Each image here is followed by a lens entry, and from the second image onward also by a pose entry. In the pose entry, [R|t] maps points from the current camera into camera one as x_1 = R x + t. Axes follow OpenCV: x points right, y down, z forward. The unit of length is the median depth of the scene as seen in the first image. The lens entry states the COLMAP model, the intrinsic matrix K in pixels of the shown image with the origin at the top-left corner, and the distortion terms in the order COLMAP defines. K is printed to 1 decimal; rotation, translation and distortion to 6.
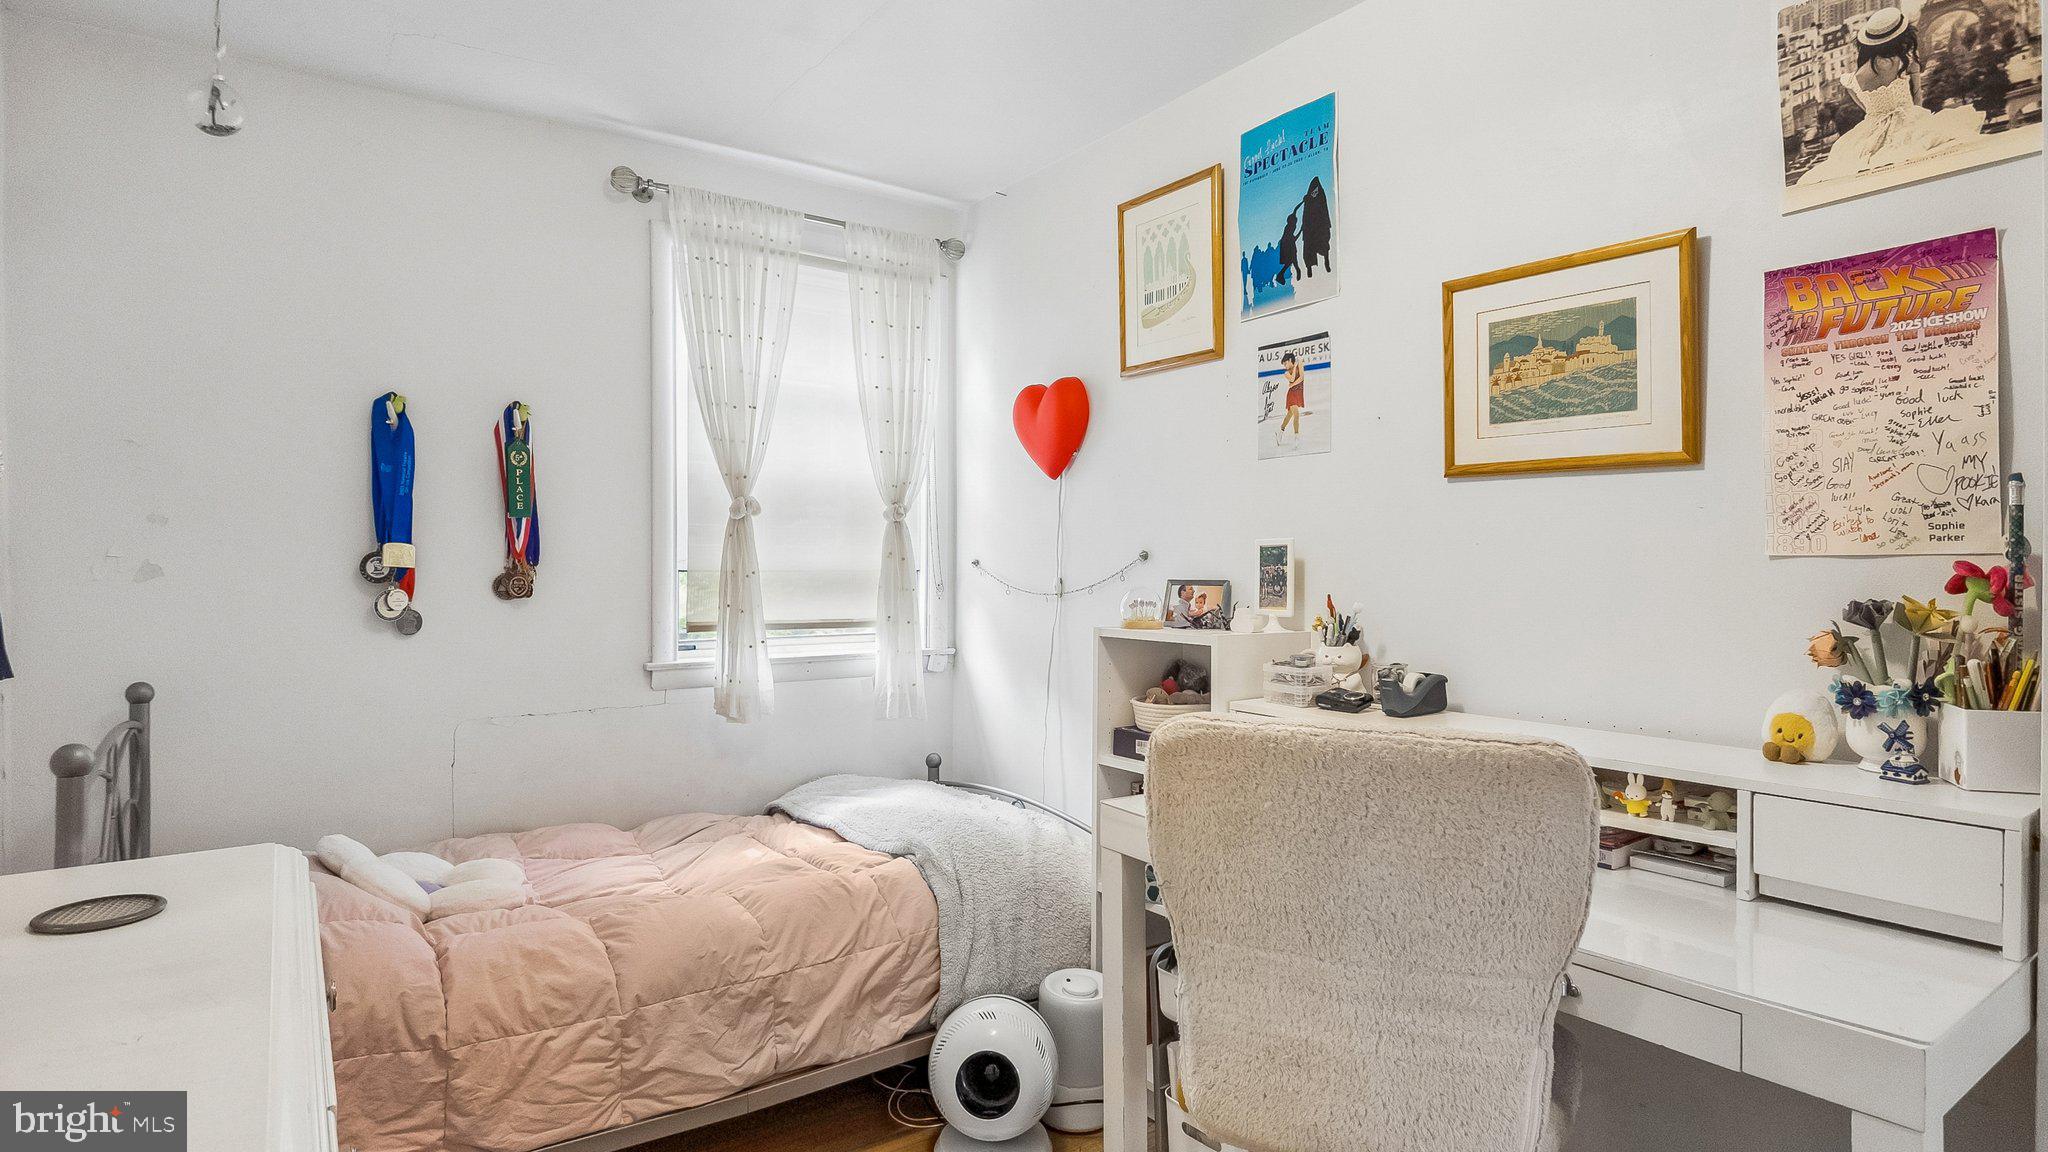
lens RADIAL K [[1067.5, 0, 1021.4], [0, 1067.5, 568.6], [0, 0, 1]] dist [0.038881, -0.047443]
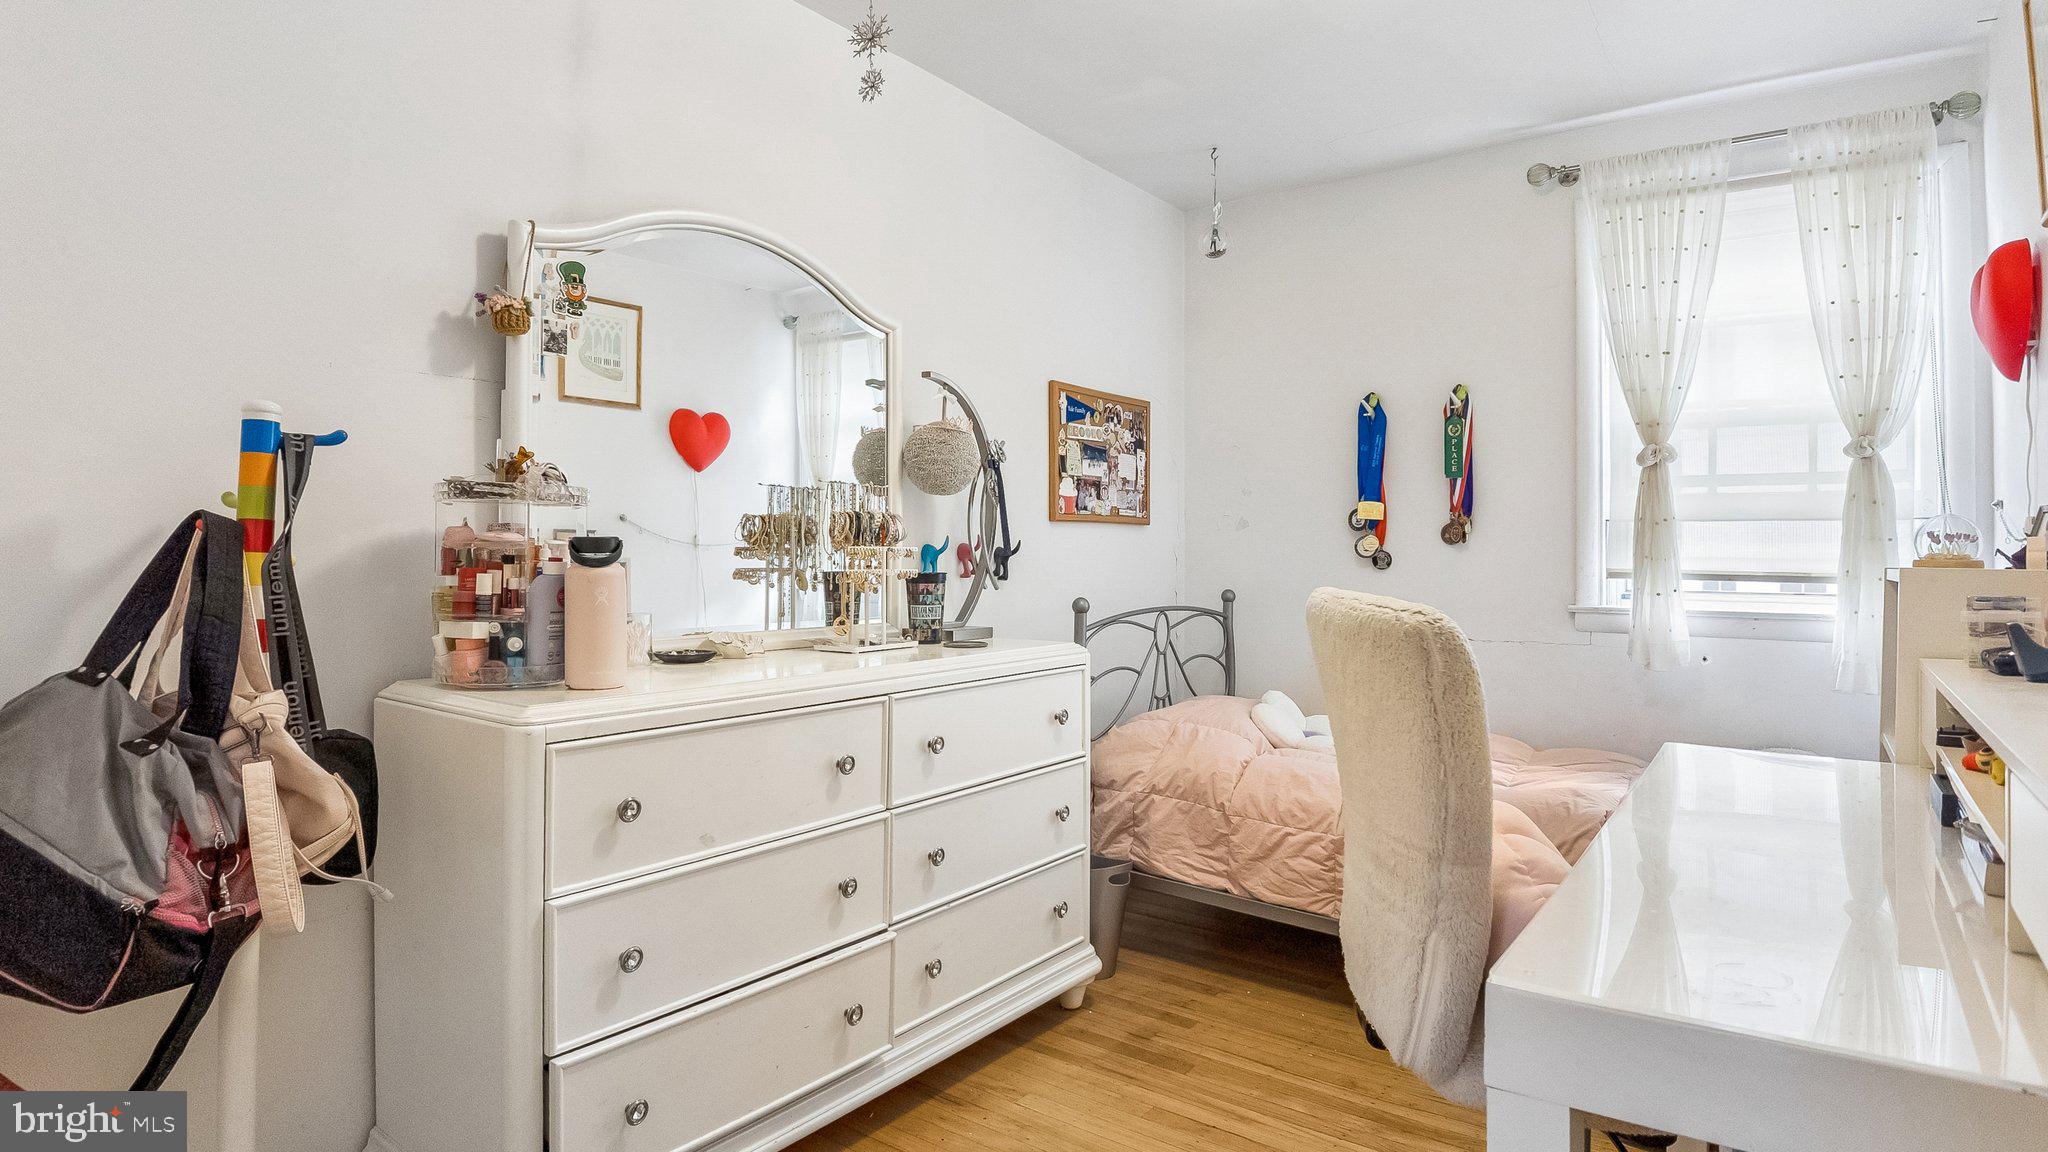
lens RADIAL K [[1057.6, 0, 1024.0], [0, 1057.6, 576.0], [0, 0, 1]] dist [-0.071928, 0.000567]
pose [[0.290833, 0.014740, -0.956660, 0.498087], [-0.010691, 0.999869, 0.012156, 0.051785], [0.956714, 0.006693, 0.290953, 0.163221]]
